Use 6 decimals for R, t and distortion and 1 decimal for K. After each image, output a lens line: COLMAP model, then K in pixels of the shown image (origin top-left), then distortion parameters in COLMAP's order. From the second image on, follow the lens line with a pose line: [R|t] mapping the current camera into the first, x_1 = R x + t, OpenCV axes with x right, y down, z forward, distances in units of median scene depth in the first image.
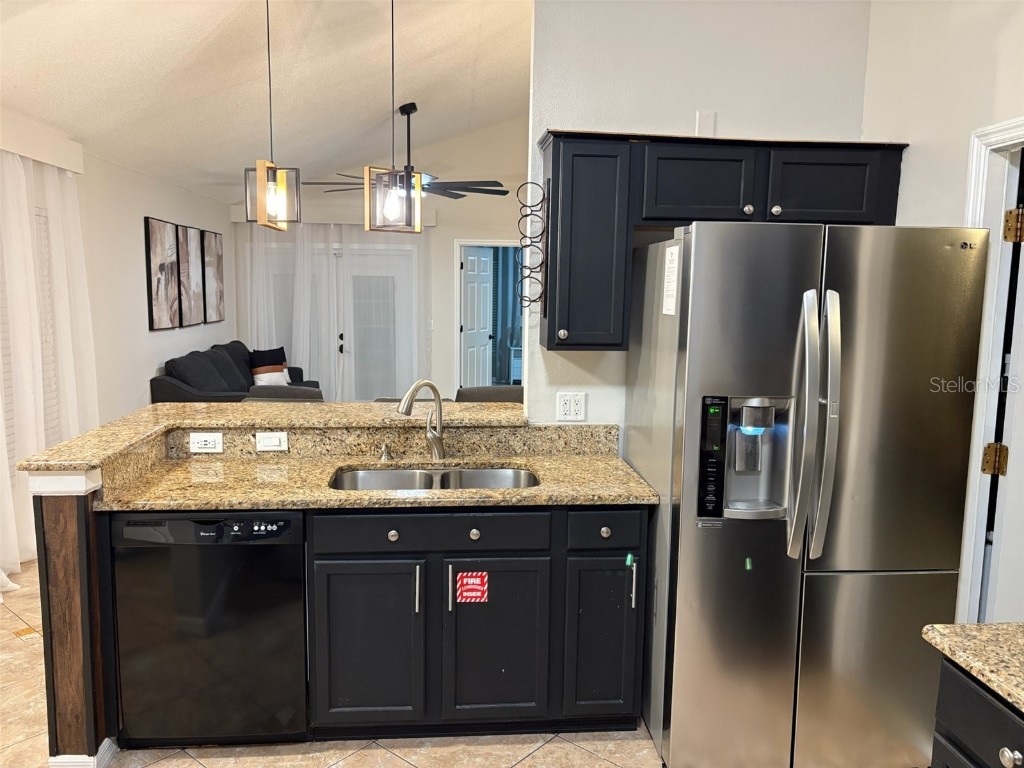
lens RADIAL K [[772.3, 0, 505.0], [0, 772.3, 386.7], [0, 0, 1]] dist [0.045686, -0.051652]
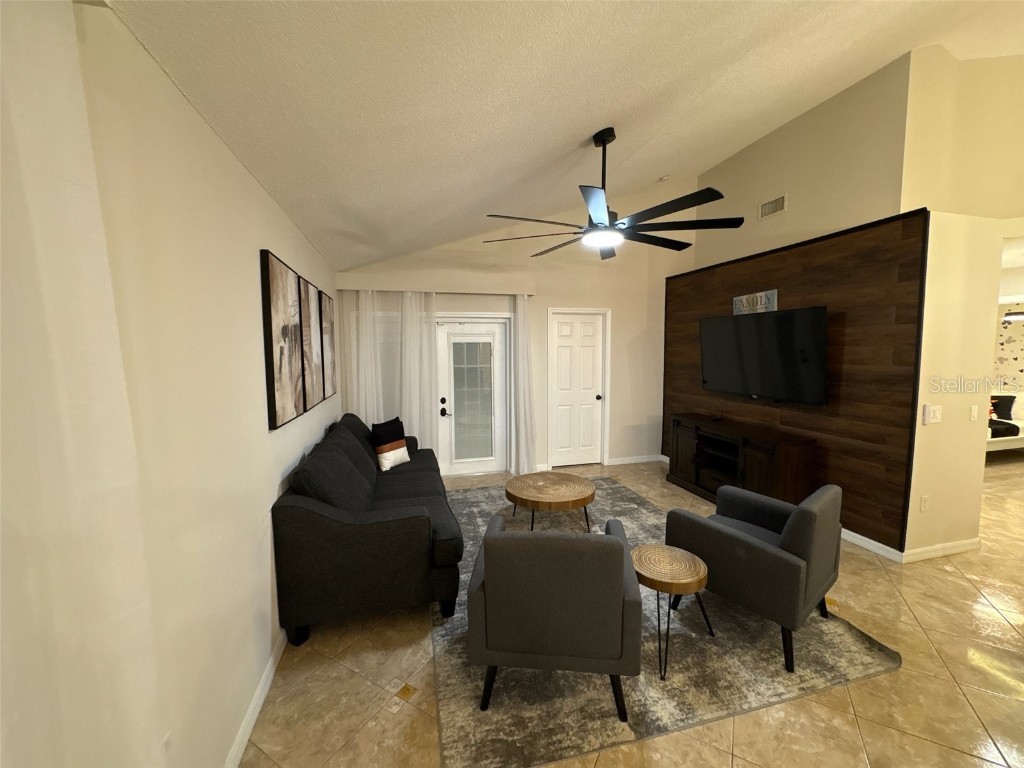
lens RADIAL K [[406.1, 0, 513.4], [0, 406.1, 380.6], [0, 0, 1]] dist [0.000189, -0.000016]
pose [[0.979786, -0.032728, 0.197352, -0.295702], [0.043390, 0.997809, -0.049944, -0.078835], [-0.195285, 0.057498, 0.979060, 0.576634]]
